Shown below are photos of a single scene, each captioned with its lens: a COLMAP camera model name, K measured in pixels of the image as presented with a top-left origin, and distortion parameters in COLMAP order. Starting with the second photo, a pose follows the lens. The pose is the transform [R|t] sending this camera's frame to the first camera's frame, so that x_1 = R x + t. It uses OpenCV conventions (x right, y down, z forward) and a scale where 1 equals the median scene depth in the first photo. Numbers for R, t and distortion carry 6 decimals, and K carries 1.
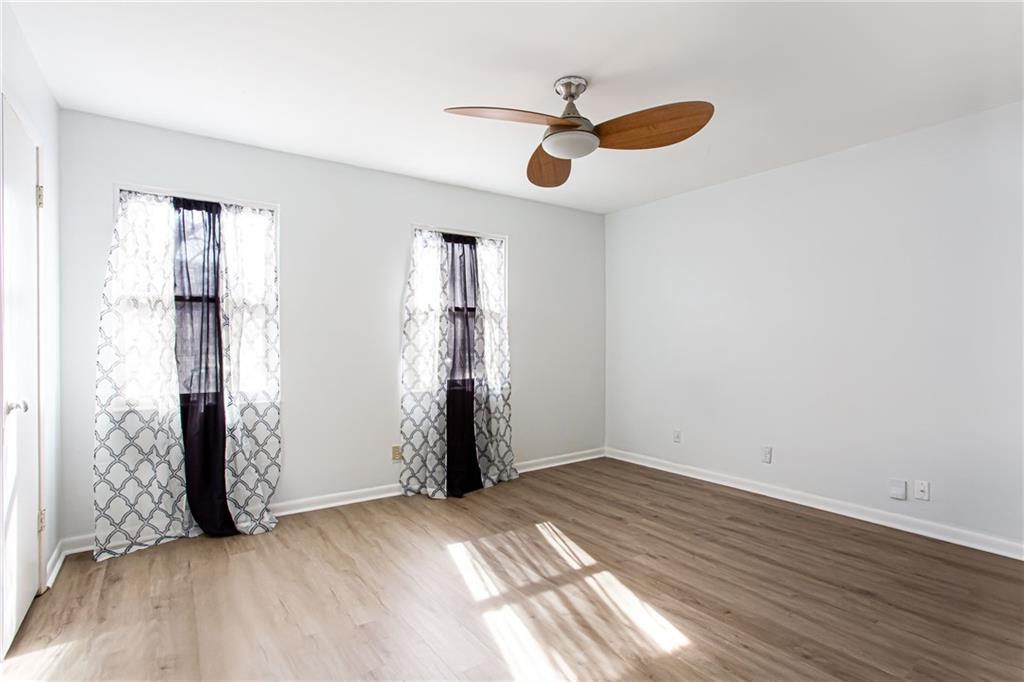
lens RADIAL K [[496.9, 0, 512.0], [0, 496.9, 341.0], [0, 0, 1]] dist [-0.062913, 0.037567]
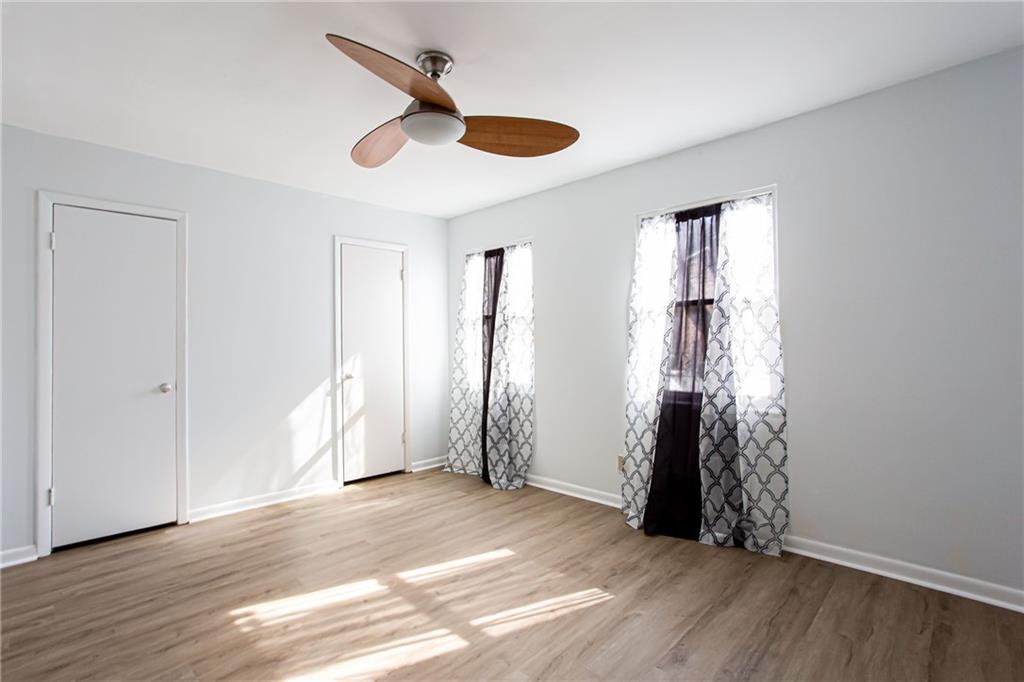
lens RADIAL K [[496.9, 0, 512.0], [0, 496.9, 341.0], [0, 0, 1]] dist [-0.062913, 0.037567]
pose [[0.164704, -0.005953, -0.986325, 0.761860], [0.017402, 0.999844, -0.003129, -0.007844], [0.986190, -0.016648, 0.164782, 0.743220]]
